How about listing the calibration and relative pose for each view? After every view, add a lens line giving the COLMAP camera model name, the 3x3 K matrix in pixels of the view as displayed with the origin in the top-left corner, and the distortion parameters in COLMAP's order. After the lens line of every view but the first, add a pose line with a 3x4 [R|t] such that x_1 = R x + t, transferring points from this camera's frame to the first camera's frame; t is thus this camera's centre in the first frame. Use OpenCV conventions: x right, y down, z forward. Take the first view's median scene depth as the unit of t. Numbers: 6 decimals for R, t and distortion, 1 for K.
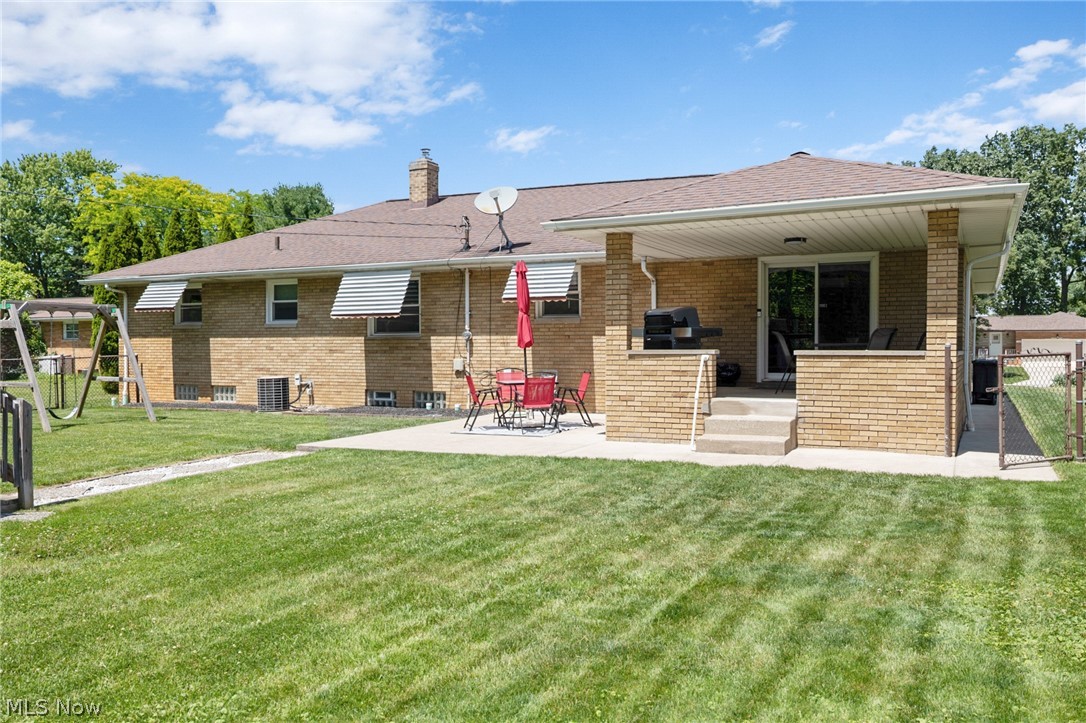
lens RADIAL K [[861.4, 0, 539.6], [0, 861.4, 368.3], [0, 0, 1]] dist [-0.009674, -0.006222]
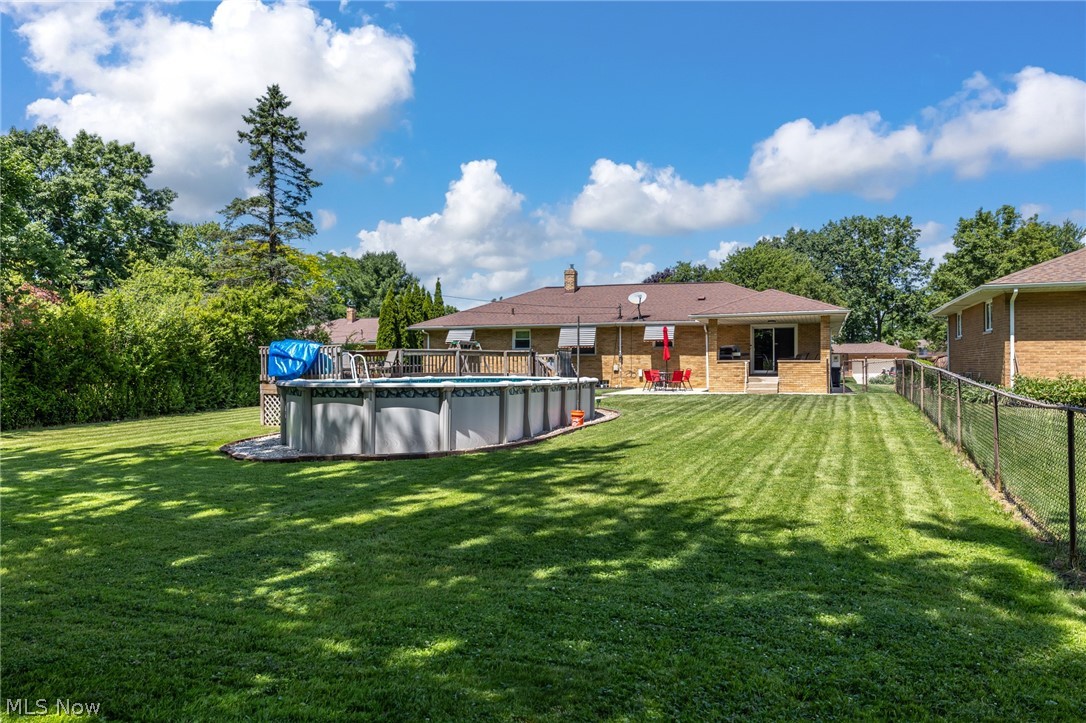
lens RADIAL K [[722.5, 0, 546.7], [0, 722.5, 354.2], [0, 0, 1]] dist [0.010315, 0.000794]
pose [[0.993812, 0.002792, 0.111040, -0.497024], [0.001817, 0.999142, -0.041385, 0.038974], [-0.111060, 0.041330, 0.992954, -0.897386]]
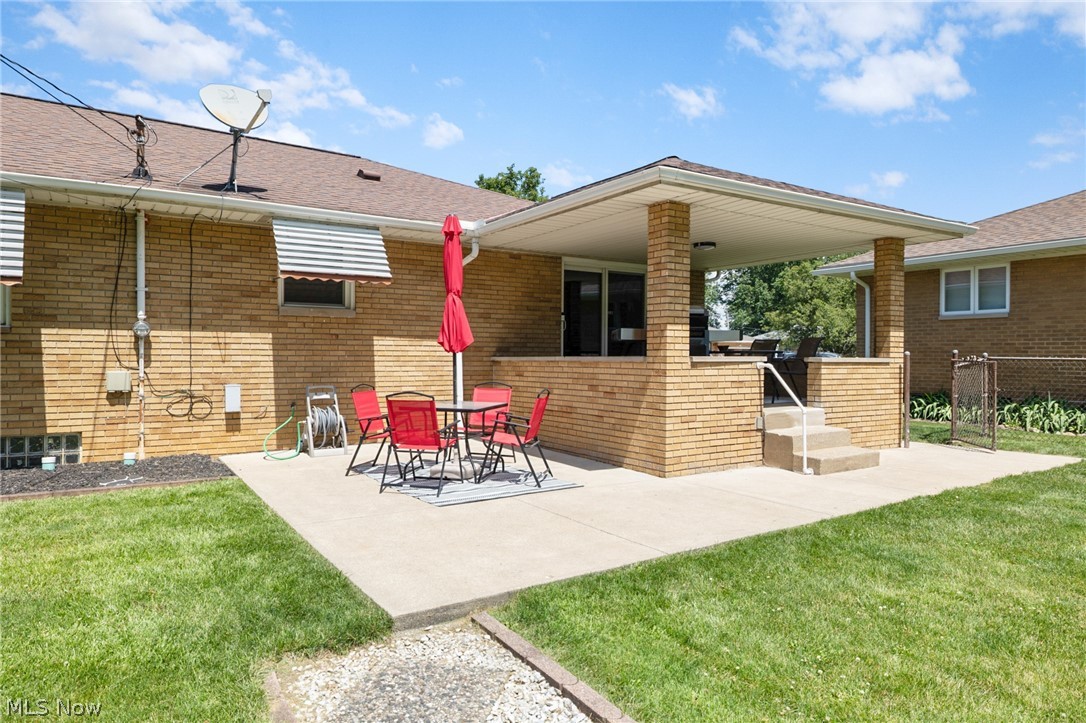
lens RADIAL K [[695.9, 0, 542.5], [0, 695.9, 360.0], [0, 0, 1]] dist [0.001585, 0.000269]
pose [[0.509282, -0.001493, 0.860599, -0.345743], [0.015279, 0.999857, -0.007307, -0.010623], [-0.860464, 0.016871, 0.509231, 0.546103]]
